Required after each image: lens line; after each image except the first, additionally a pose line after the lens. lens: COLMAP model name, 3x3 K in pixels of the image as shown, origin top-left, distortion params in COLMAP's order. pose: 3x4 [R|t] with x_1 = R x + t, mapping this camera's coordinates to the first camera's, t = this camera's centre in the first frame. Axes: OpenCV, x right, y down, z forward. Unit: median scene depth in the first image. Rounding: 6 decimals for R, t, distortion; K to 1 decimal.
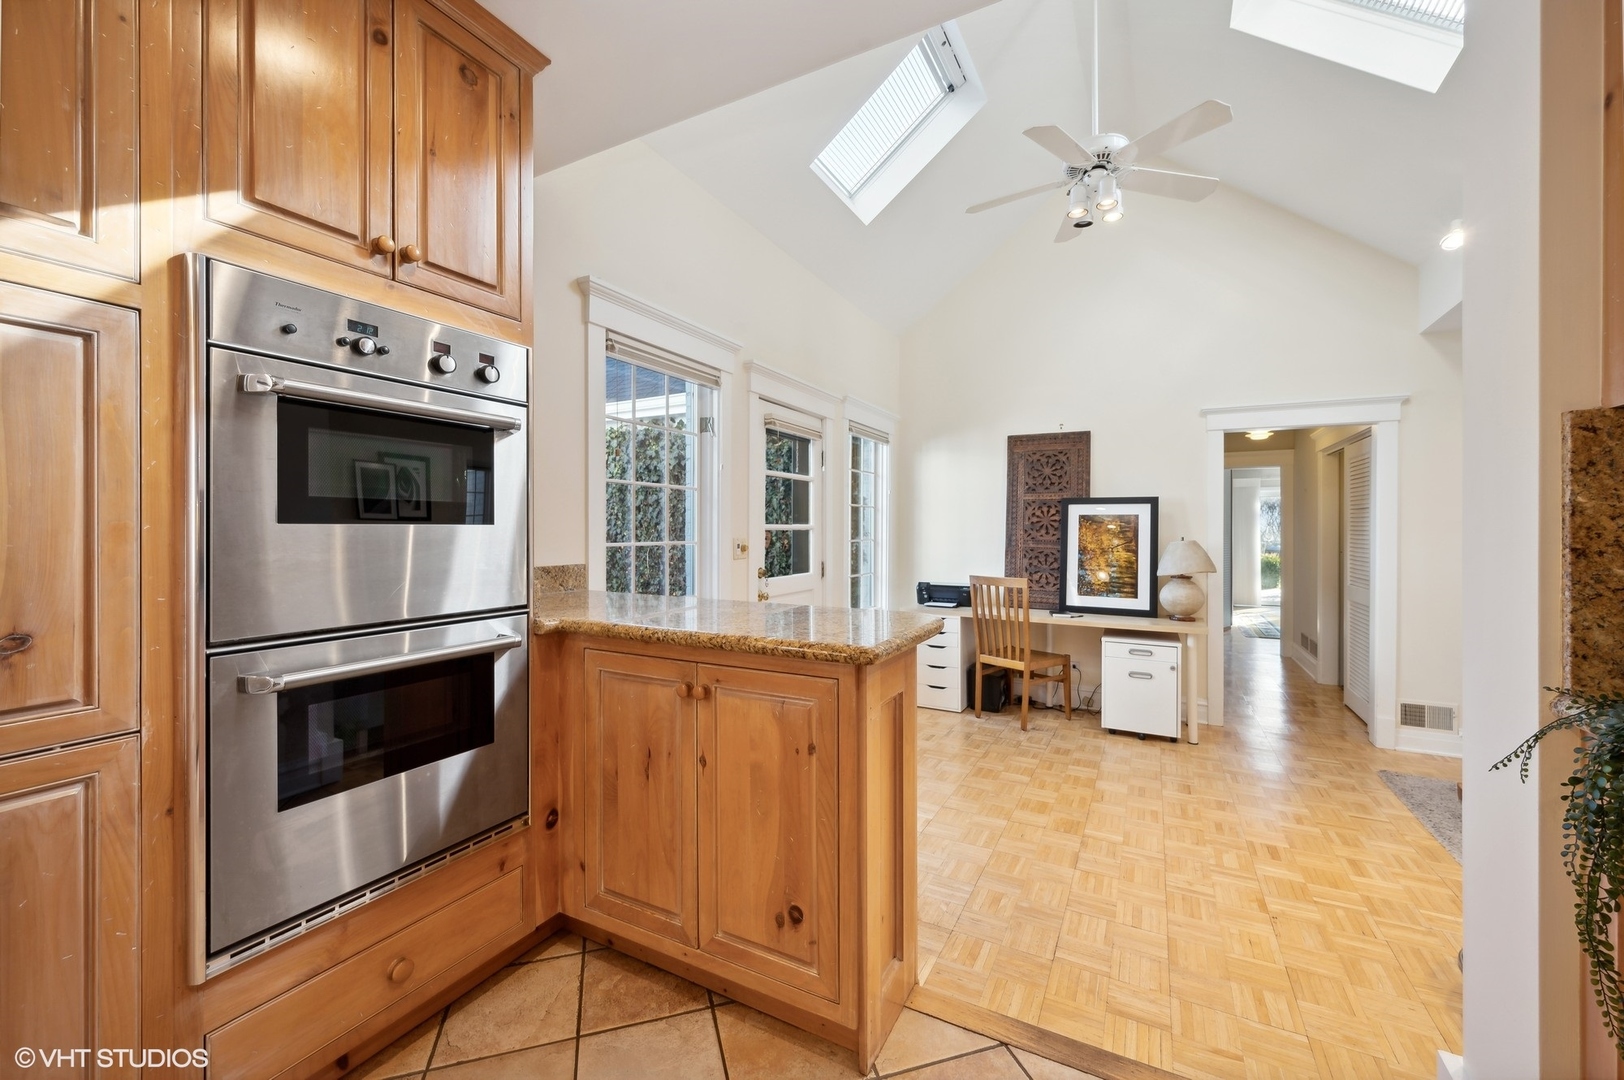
lens RADIAL K [[642.8, 0, 810.6], [0, 642.8, 527.9], [0, 0, 1]] dist [0.001133, 0.000162]
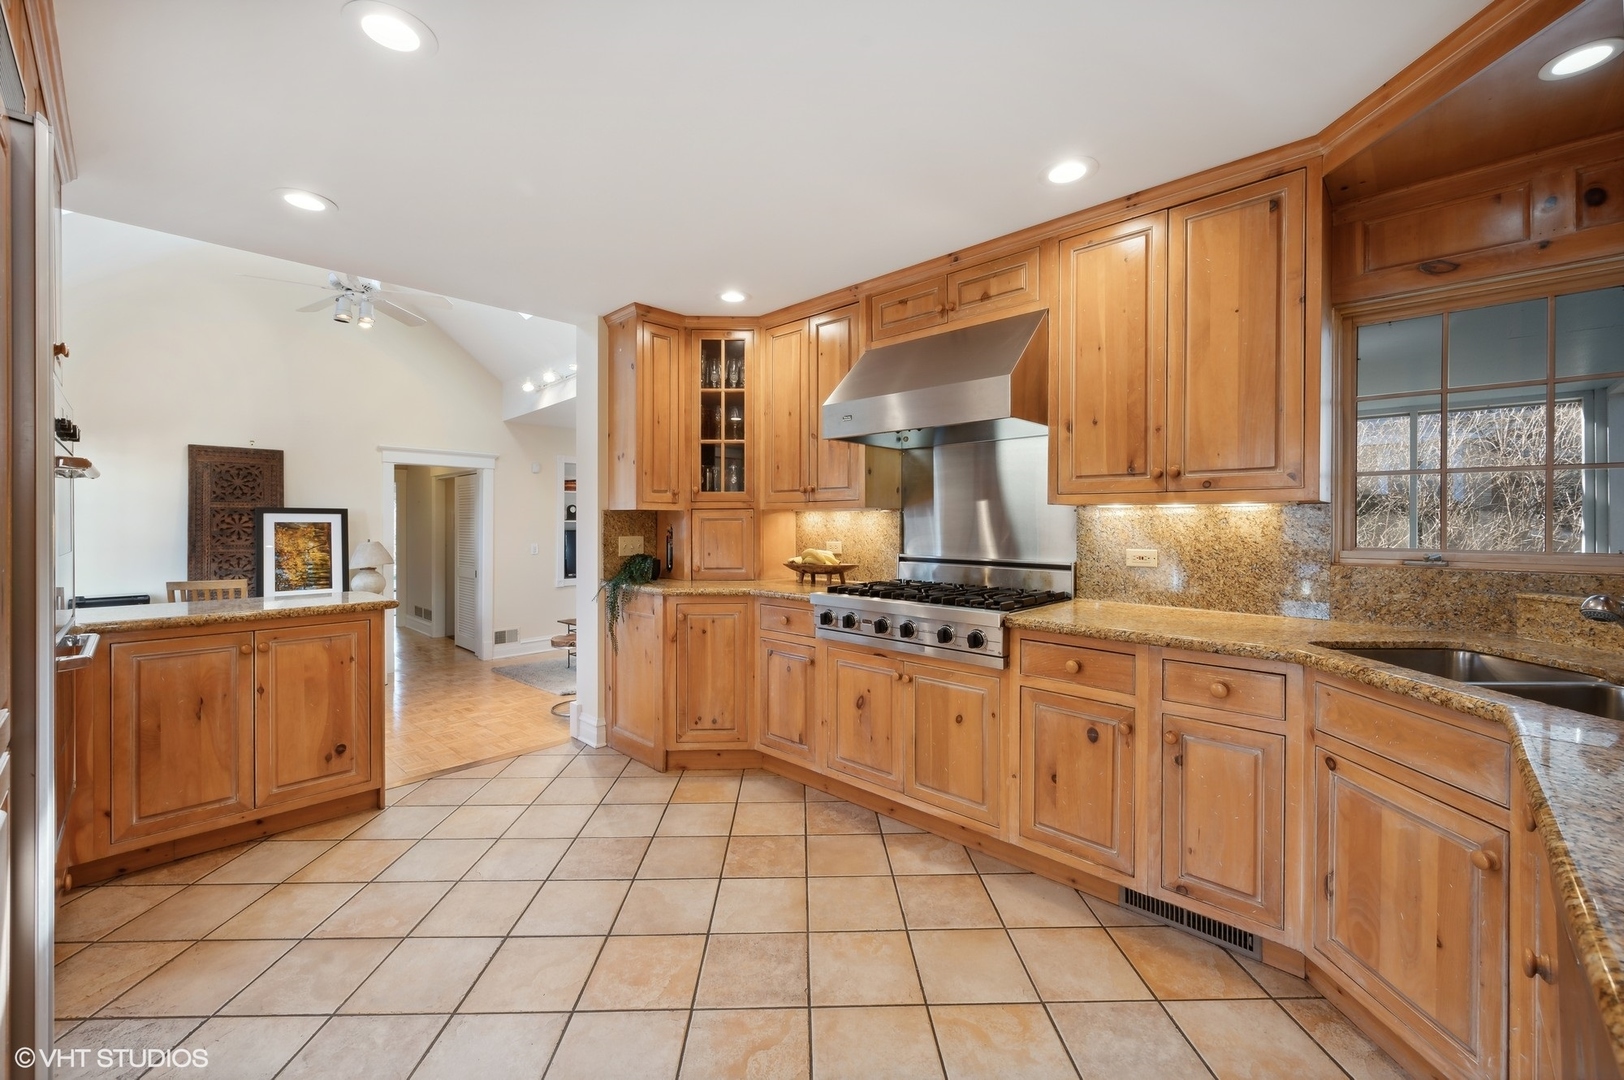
lens RADIAL K [[649.2, 0, 814.7], [0, 649.2, 522.7], [0, 0, 1]] dist [-0.000009, 0.000003]
pose [[0.275025, -0.002319, 0.961434, -0.461962], [0.001128, 0.999997, 0.002089, -0.021729], [-0.961436, 0.000510, 0.275027, -0.272762]]
